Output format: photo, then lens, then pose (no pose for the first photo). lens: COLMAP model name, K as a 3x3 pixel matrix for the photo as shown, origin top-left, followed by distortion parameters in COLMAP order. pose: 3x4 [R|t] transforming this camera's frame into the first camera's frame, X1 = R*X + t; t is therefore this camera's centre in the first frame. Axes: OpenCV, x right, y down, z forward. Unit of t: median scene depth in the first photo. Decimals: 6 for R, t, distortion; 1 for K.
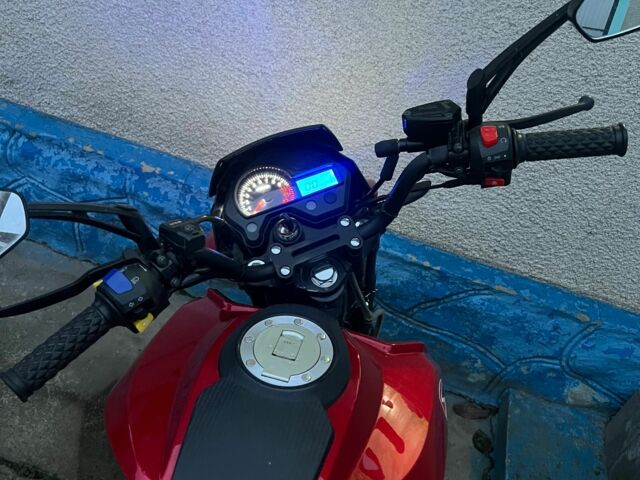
lens RADIAL K [[731.4, 0, 320.0], [0, 731.4, 240.0], [0, 0, 1]] dist [0.003941, -0.034338]
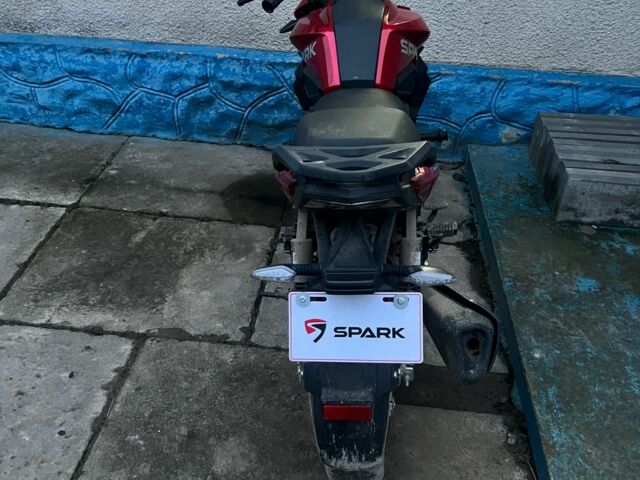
lens RADIAL K [[731.4, 0, 320.0], [0, 731.4, 240.0], [0, 0, 1]] dist [0.003941, -0.034338]
pose [[0.971085, -0.228087, 0.070504, -0.224951], [0.232831, 0.970099, -0.068536, 0.456007], [-0.052763, 0.082969, 0.995154, -0.589849]]
